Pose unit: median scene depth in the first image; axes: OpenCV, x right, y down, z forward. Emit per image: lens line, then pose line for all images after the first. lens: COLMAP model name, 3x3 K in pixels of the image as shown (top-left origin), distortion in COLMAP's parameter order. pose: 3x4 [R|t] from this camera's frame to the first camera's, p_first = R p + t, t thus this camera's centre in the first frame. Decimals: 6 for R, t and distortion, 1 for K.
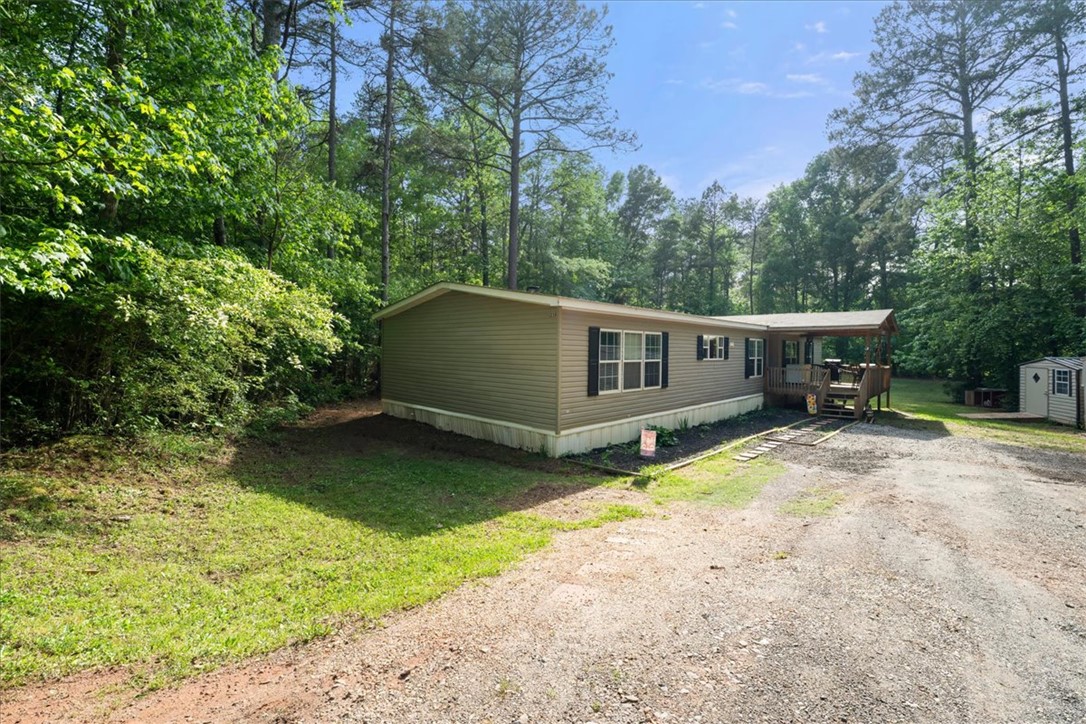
lens RADIAL K [[440.6, 0, 554.0], [0, 440.6, 357.4], [0, 0, 1]] dist [-0.000176, 0.001158]
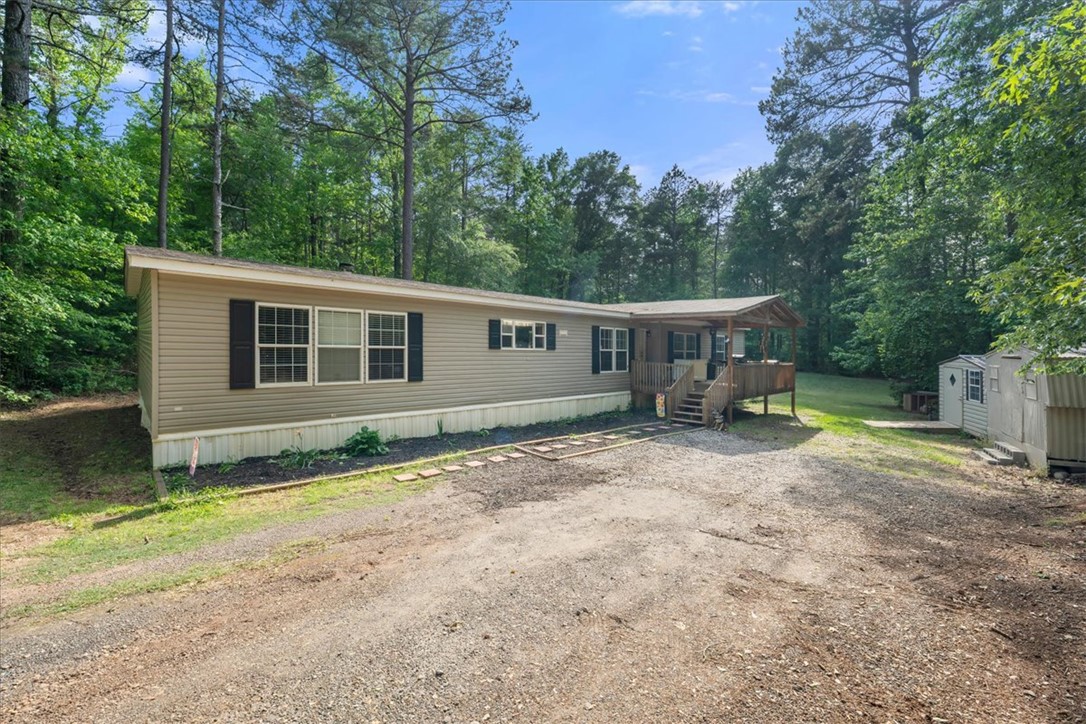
lens RADIAL K [[440.6, 0, 551.8], [0, 440.6, 345.6], [0, 0, 1]] dist [-0.000176, 0.001158]
pose [[0.998909, 0.016561, -0.043663, 0.429719], [-0.017229, 0.999739, -0.014975, 0.008683], [0.043403, 0.015711, 0.998934, 0.161908]]
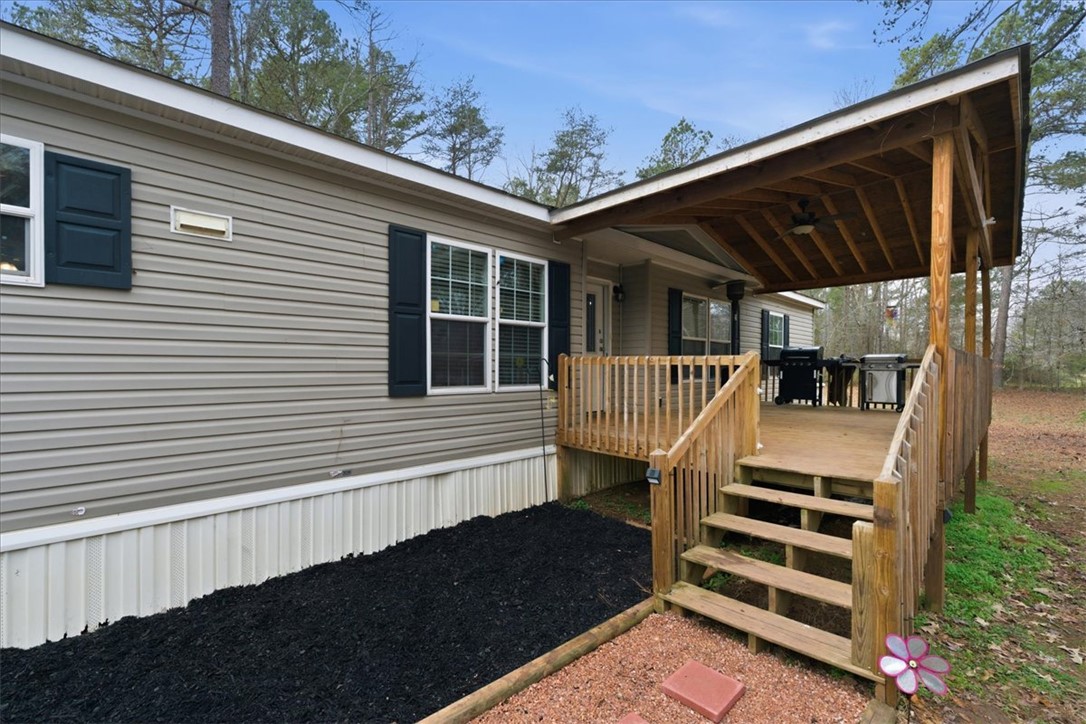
lens RADIAL K [[440.6, 0, 537.0], [0, 440.6, 372.1], [0, 0, 1]] dist [-0.000176, 0.001158]
pose [[0.998107, -0.007268, -0.061072, 0.575053], [0.006821, 0.999948, -0.007524, 0.040434], [0.061123, 0.007093, 0.998105, 0.839141]]
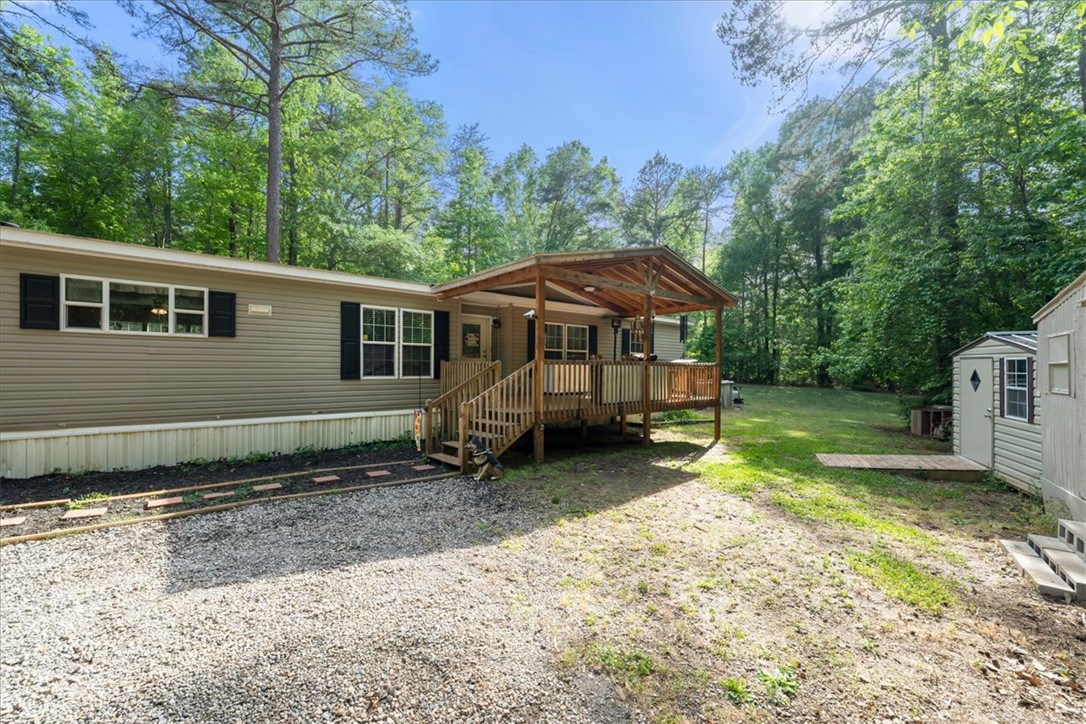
lens RADIAL K [[440.6, 0, 547.6], [0, 440.6, 368.8], [0, 0, 1]] dist [-0.000176, 0.001158]
pose [[0.992707, -0.002532, -0.120528, 0.804203], [0.000302, 0.999828, -0.018517, 0.048436], [0.120554, 0.018346, 0.992537, 0.562517]]
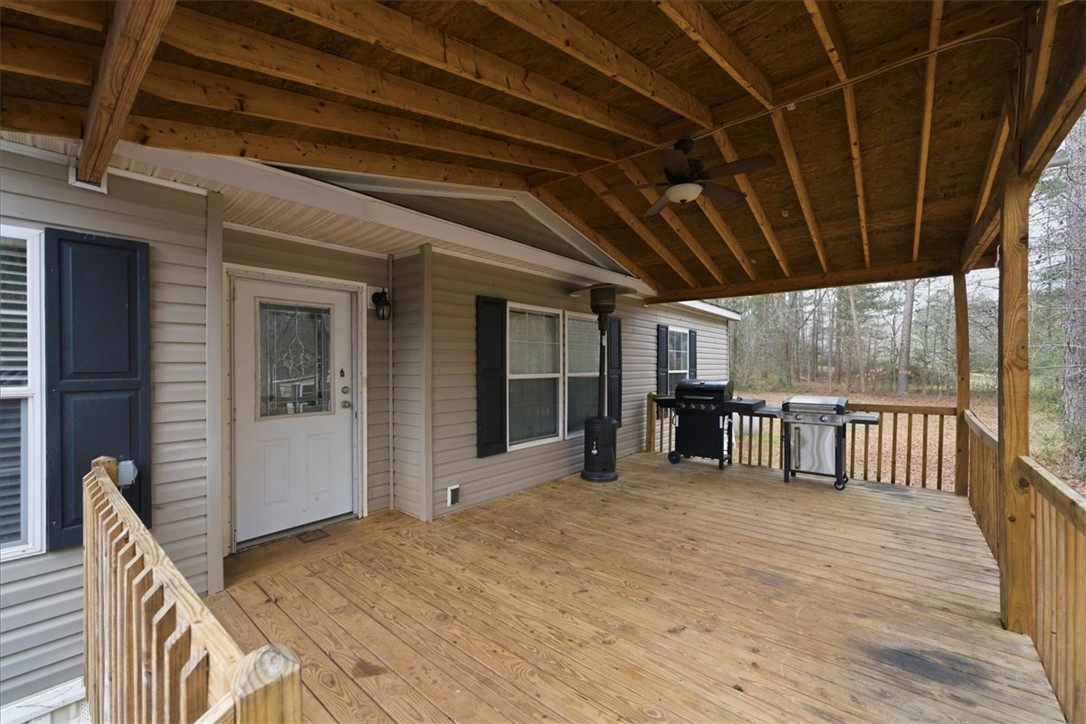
lens RADIAL K [[440.6, 0, 539.9], [0, 440.6, 369.2], [0, 0, 1]] dist [-0.000176, 0.001158]
pose [[0.997368, -0.017563, 0.070342, 0.699229], [0.018332, 0.999779, -0.010308, -0.001366], [-0.070146, 0.011571, 0.997470, 1.032085]]
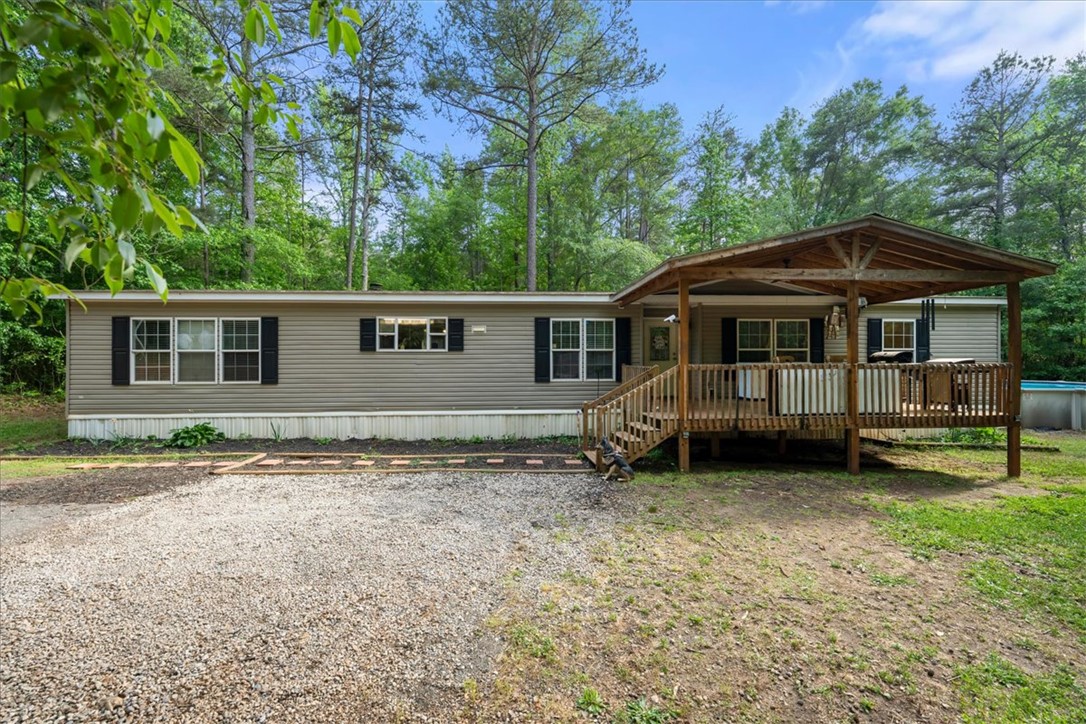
lens RADIAL K [[440.6, 0, 535.7], [0, 440.6, 363.4], [0, 0, 1]] dist [-0.000176, 0.001158]
pose [[0.727300, -0.012528, -0.686205, 0.945312], [-0.001505, 0.999802, -0.019848, 0.036951], [0.686318, 0.015468, 0.727137, 0.591712]]
